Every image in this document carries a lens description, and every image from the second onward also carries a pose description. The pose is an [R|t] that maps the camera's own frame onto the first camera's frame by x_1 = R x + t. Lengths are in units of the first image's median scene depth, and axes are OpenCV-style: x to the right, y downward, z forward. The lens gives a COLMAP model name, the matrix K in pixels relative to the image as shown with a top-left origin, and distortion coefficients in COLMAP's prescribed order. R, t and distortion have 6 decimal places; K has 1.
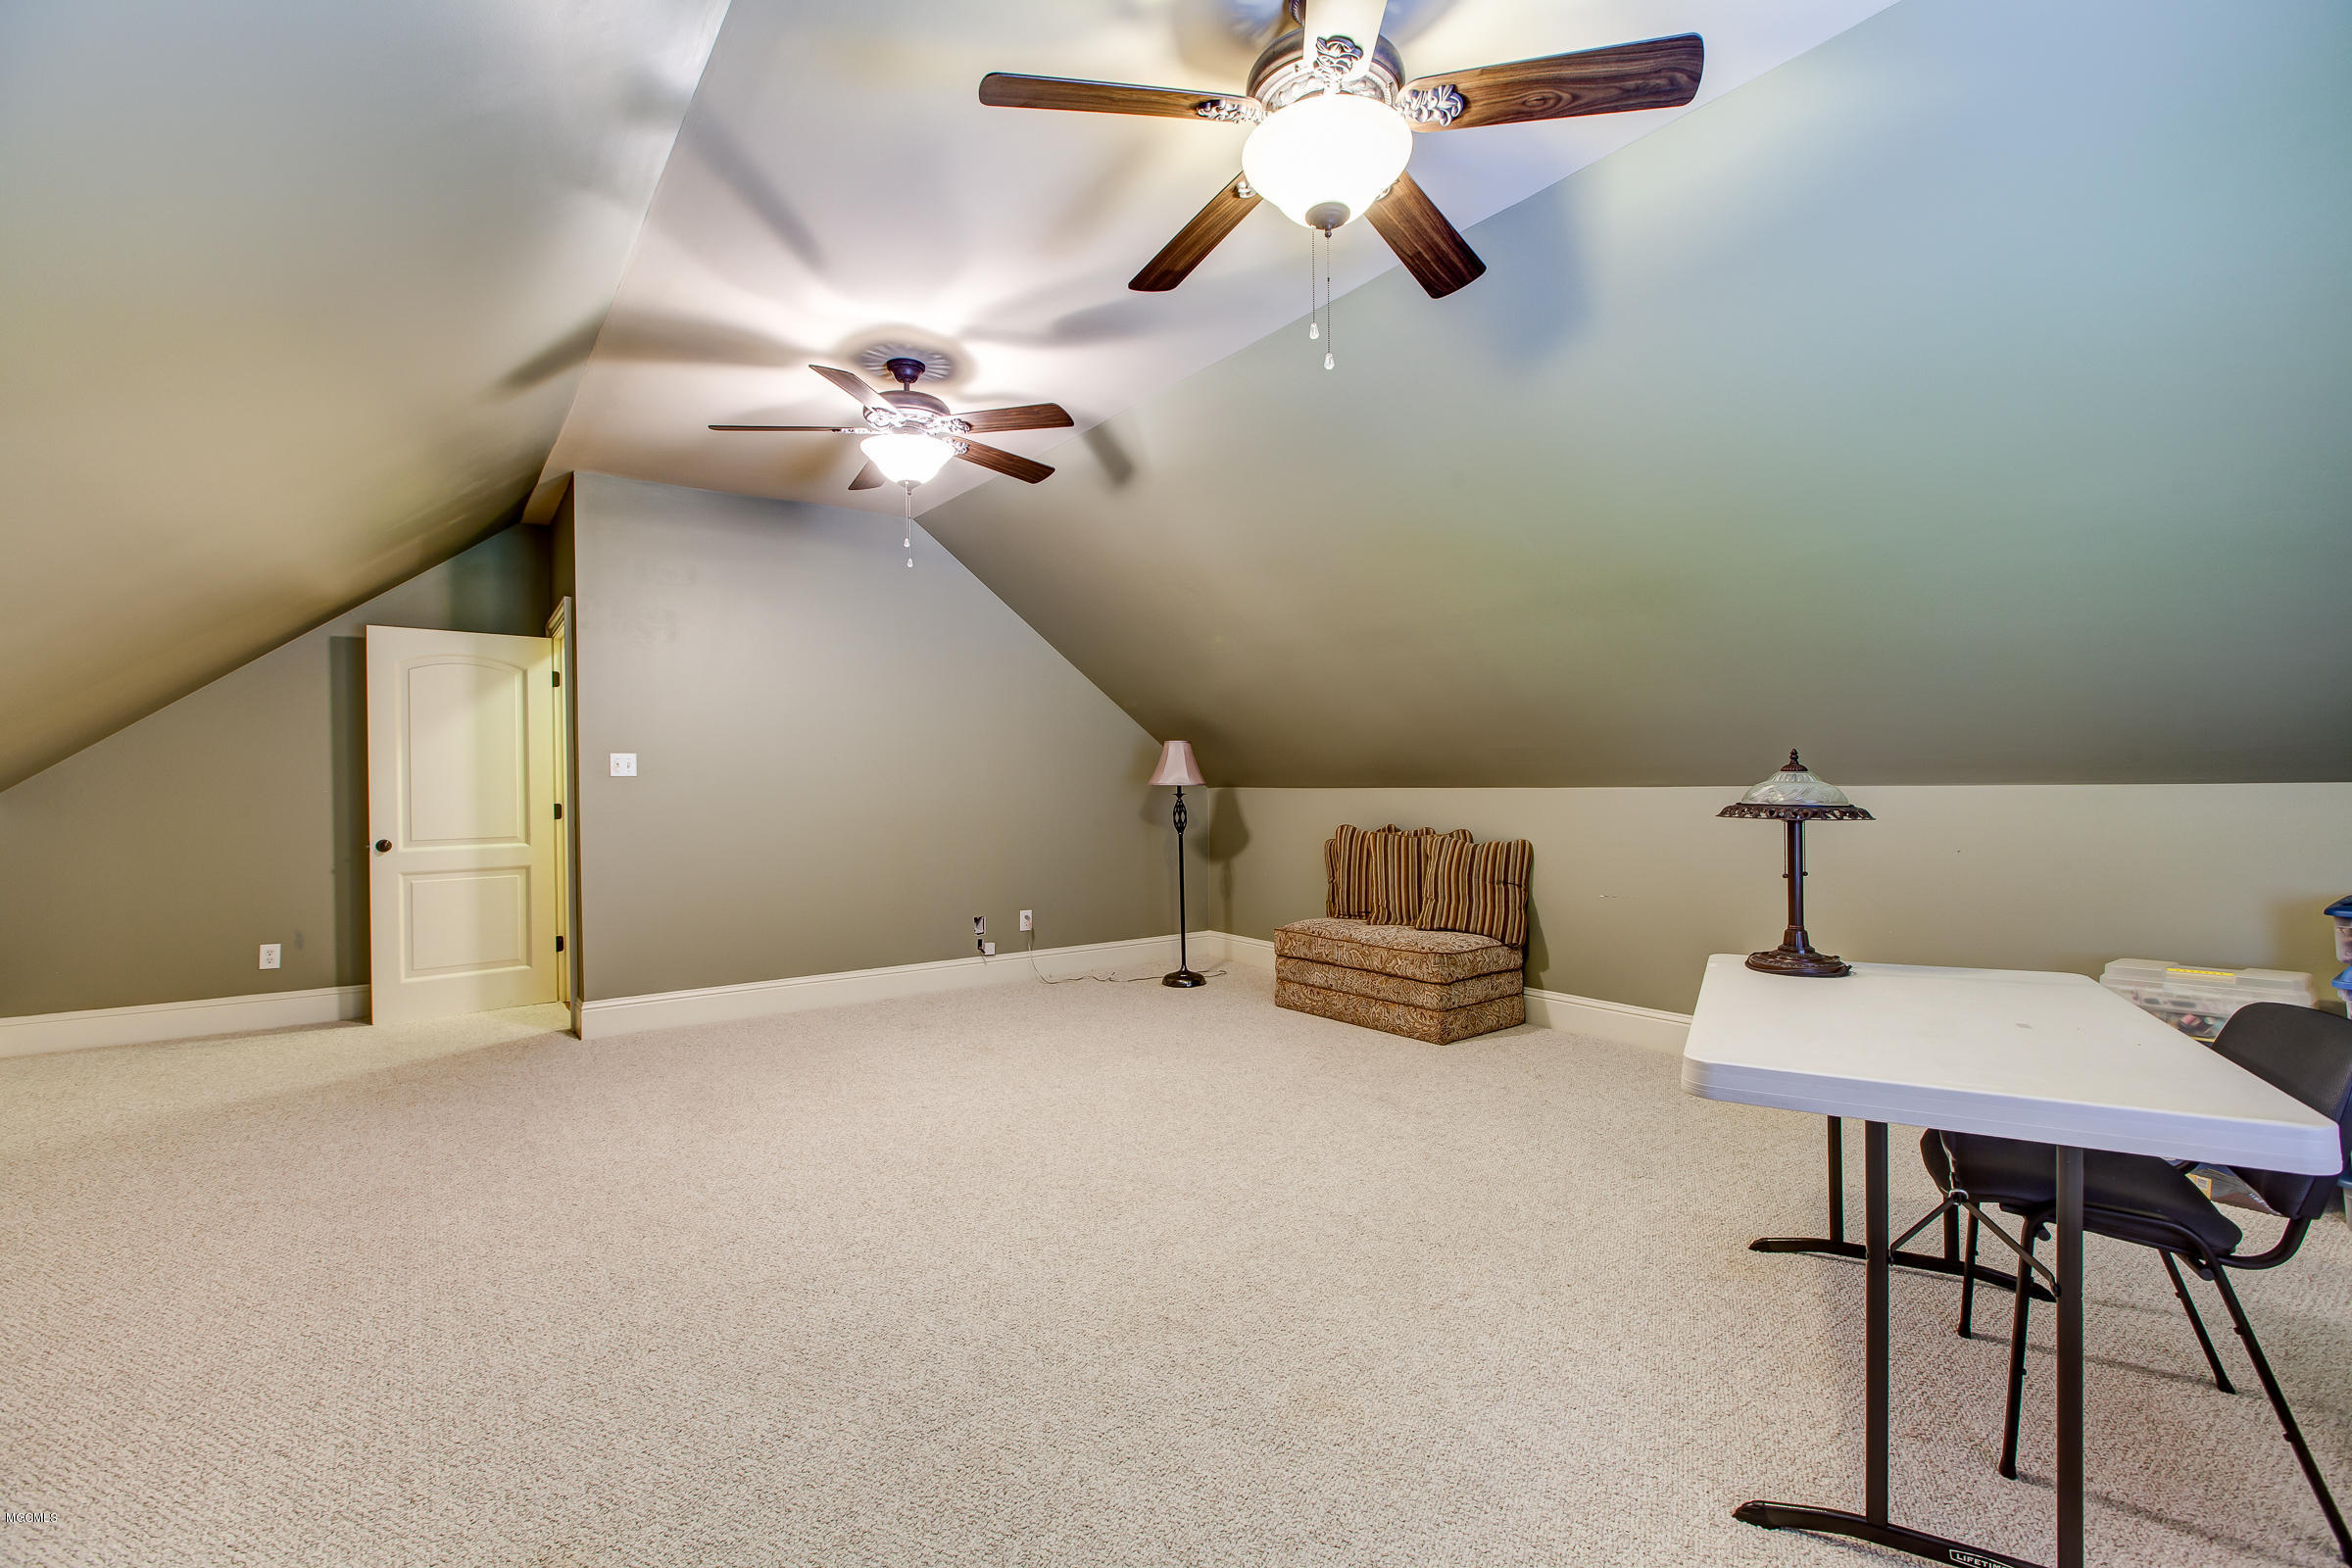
lens RADIAL K [[1034.1, 0, 1176.0], [0, 1034.1, 784.0], [0, 0, 1]] dist [-0.001576, -0.000271]
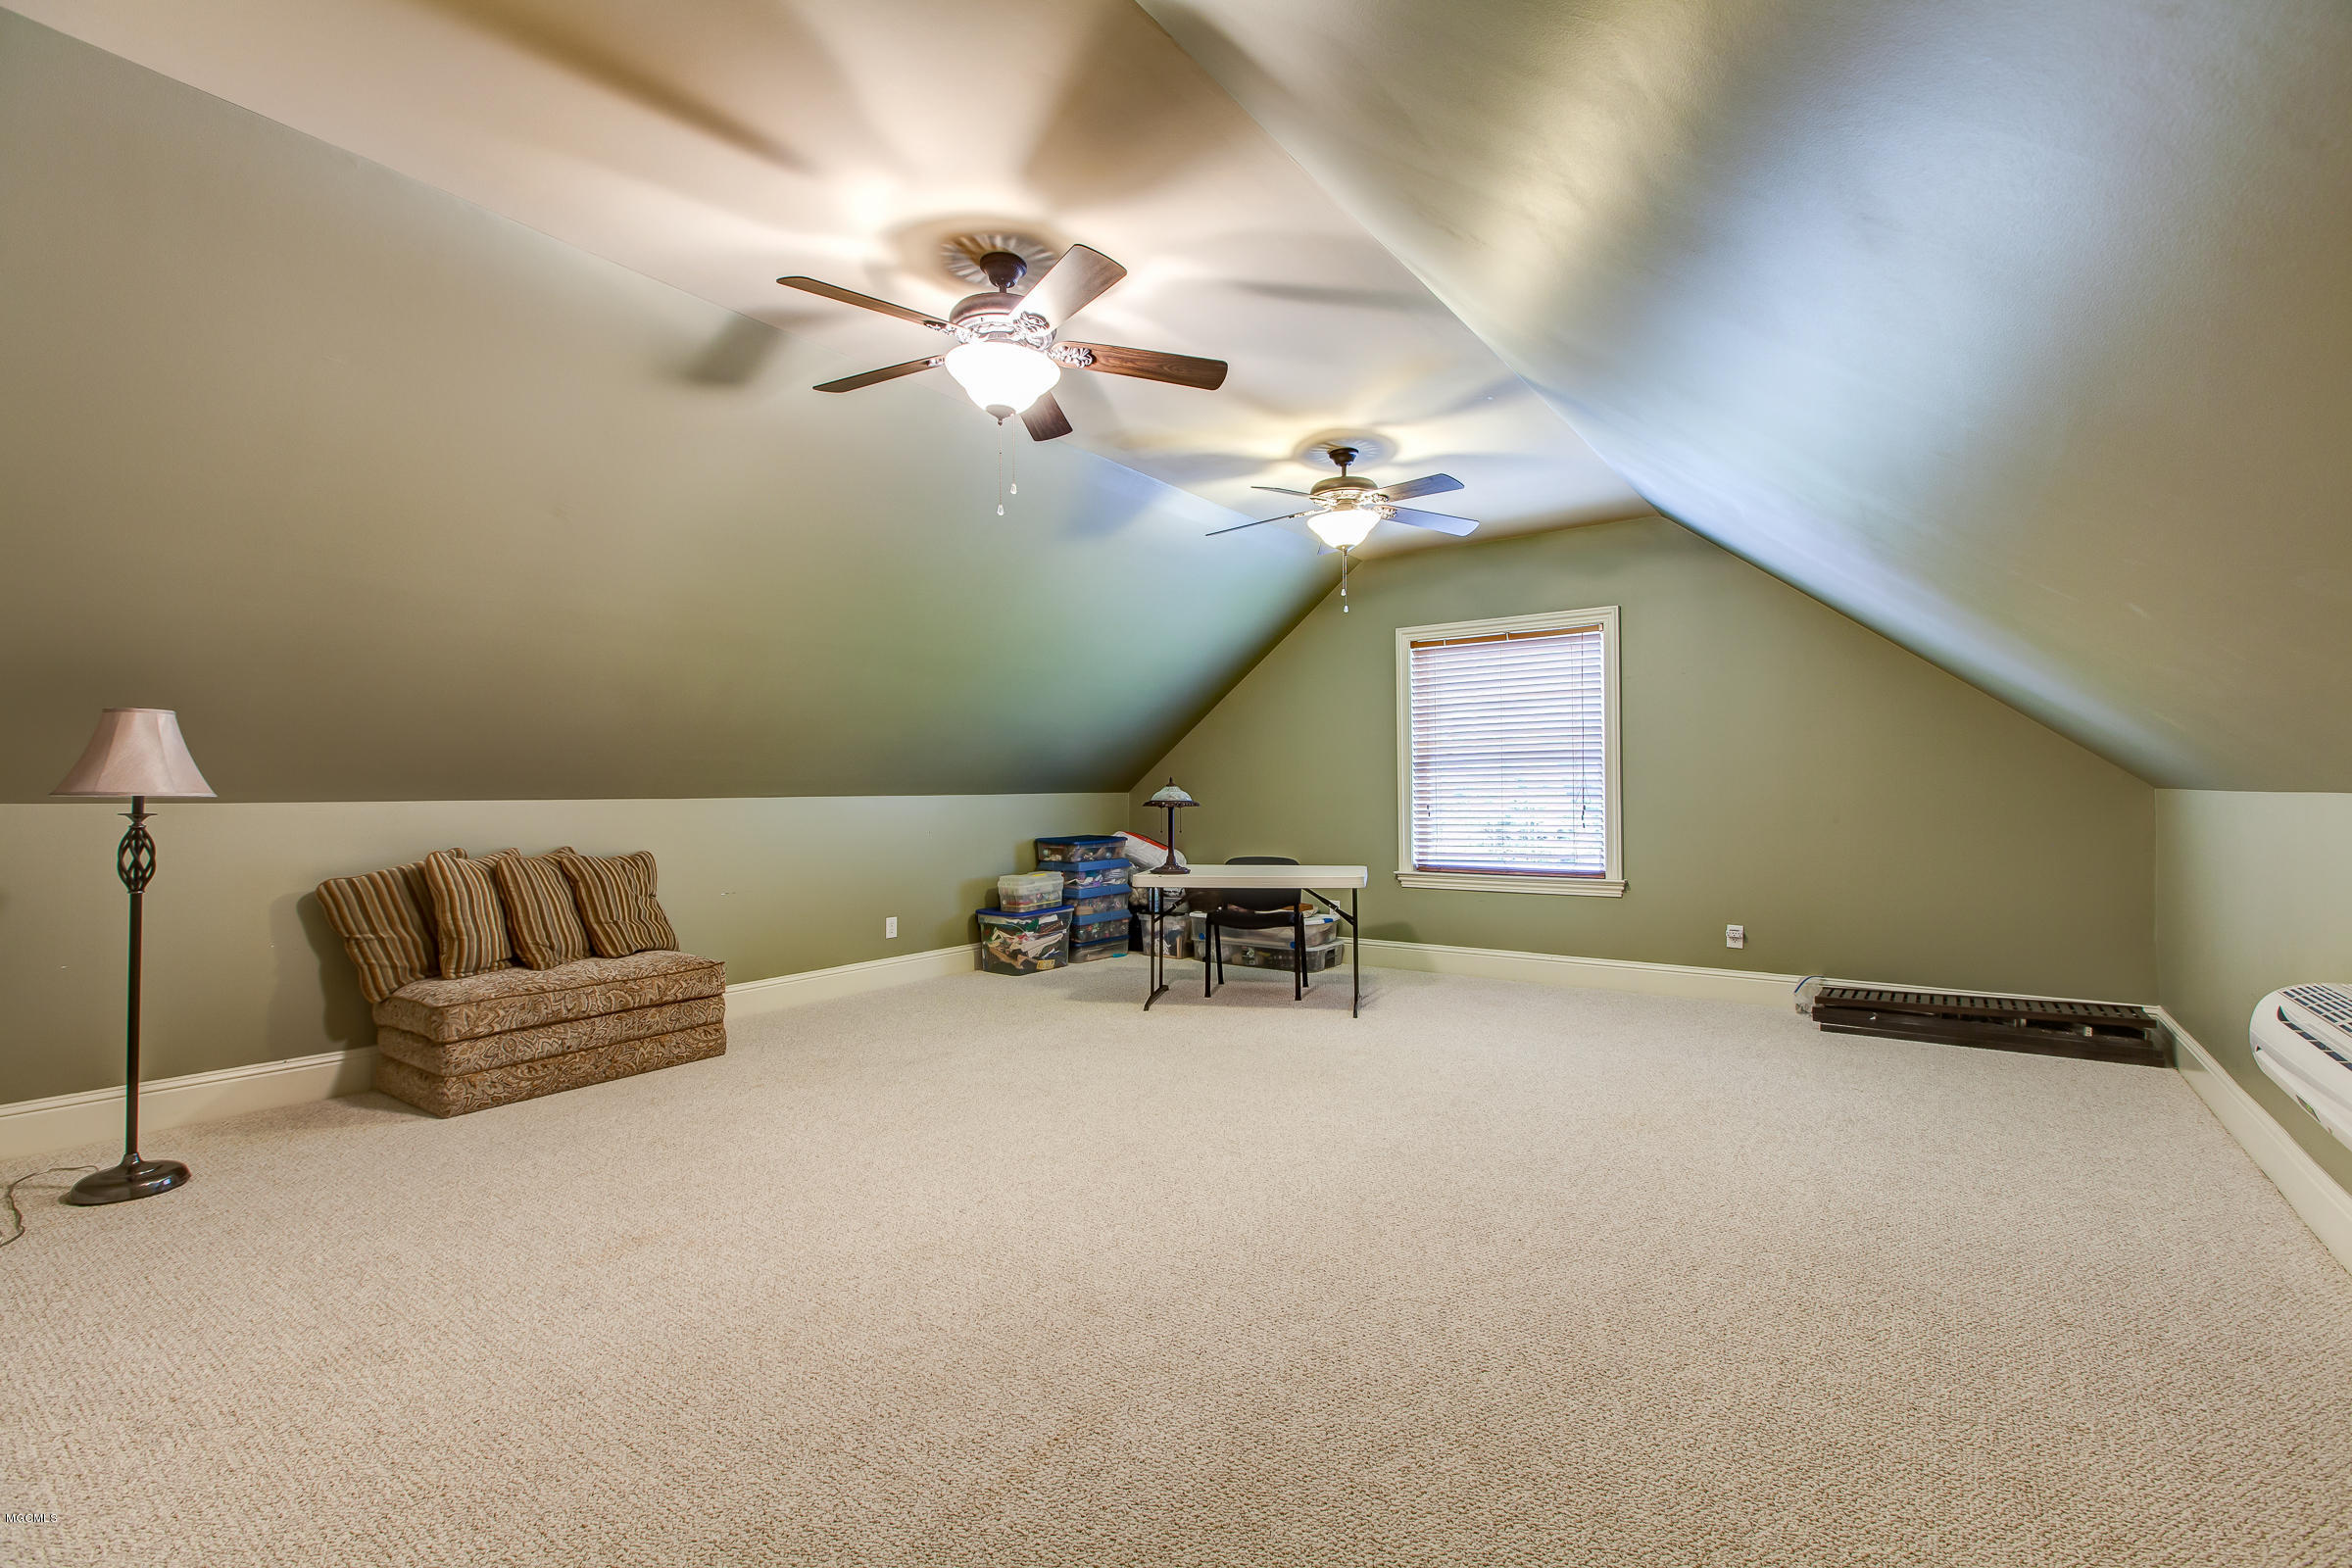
lens RADIAL K [[1034.1, 0, 1176.0], [0, 1034.1, 784.0], [0, 0, 1]] dist [-0.001576, -0.000271]
pose [[-0.269575, 0.016157, 0.962844, -0.755305], [0.006865, 0.999866, -0.014856, 0.008499], [-0.962955, 0.002605, -0.269650, 0.779546]]
